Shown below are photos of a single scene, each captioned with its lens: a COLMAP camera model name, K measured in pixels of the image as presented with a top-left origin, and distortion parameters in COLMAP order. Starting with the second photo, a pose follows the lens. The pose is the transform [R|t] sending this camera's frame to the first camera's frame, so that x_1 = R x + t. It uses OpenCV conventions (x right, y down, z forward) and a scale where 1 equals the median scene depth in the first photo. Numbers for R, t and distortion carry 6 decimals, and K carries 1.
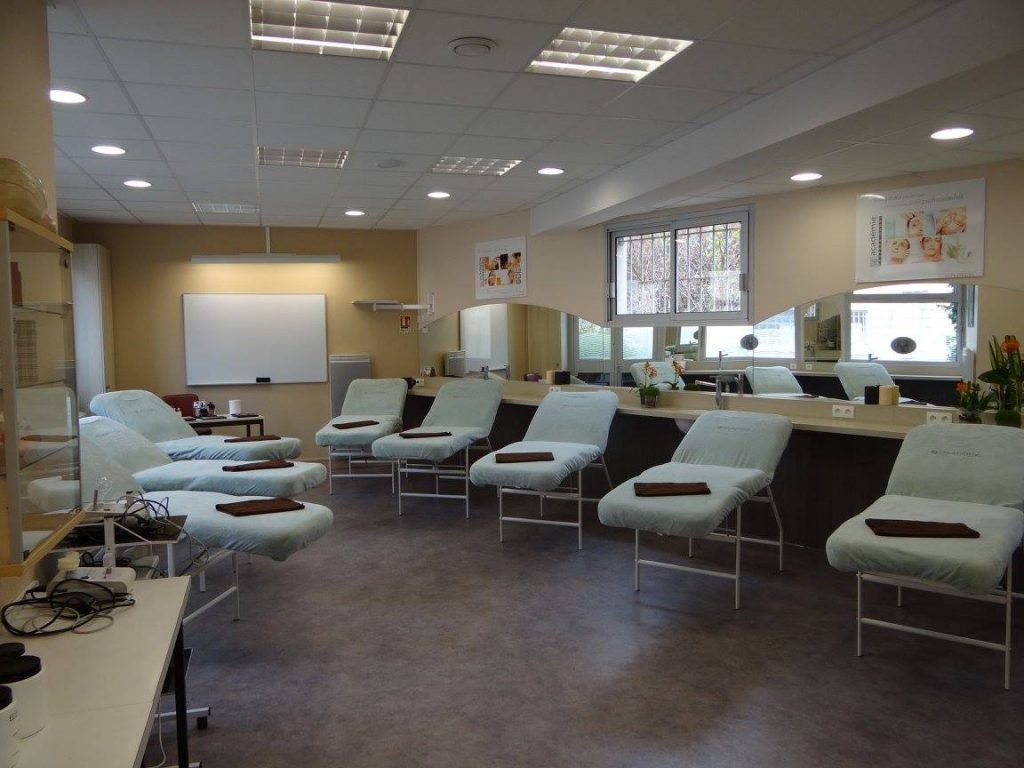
lens RADIAL K [[812.1, 0, 513.9], [0, 812.1, 385.6], [0, 0, 1]] dist [0.009150, -0.000925]
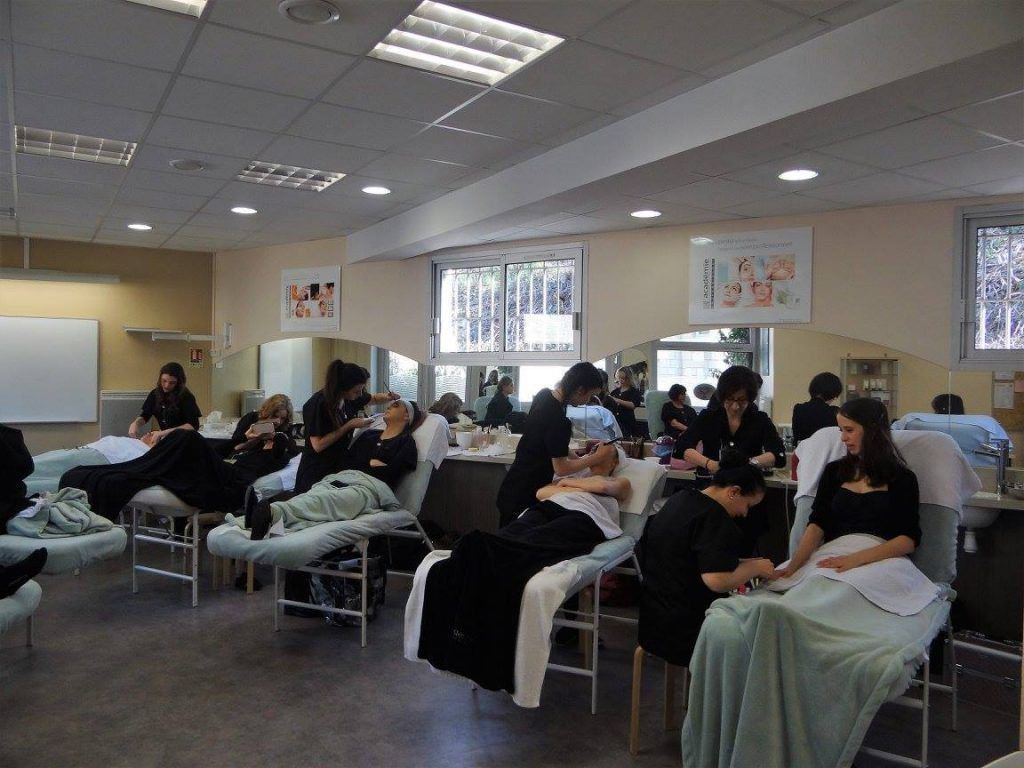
lens RADIAL K [[812.1, 0, 508.0], [0, 812.1, 384.7], [0, 0, 1]] dist [0.009150, -0.000925]
pose [[0.970743, 0.021575, 0.239152, -0.025768], [-0.008081, 0.998327, -0.057260, 0.003665], [-0.239987, 0.053652, 0.969292, 0.102208]]
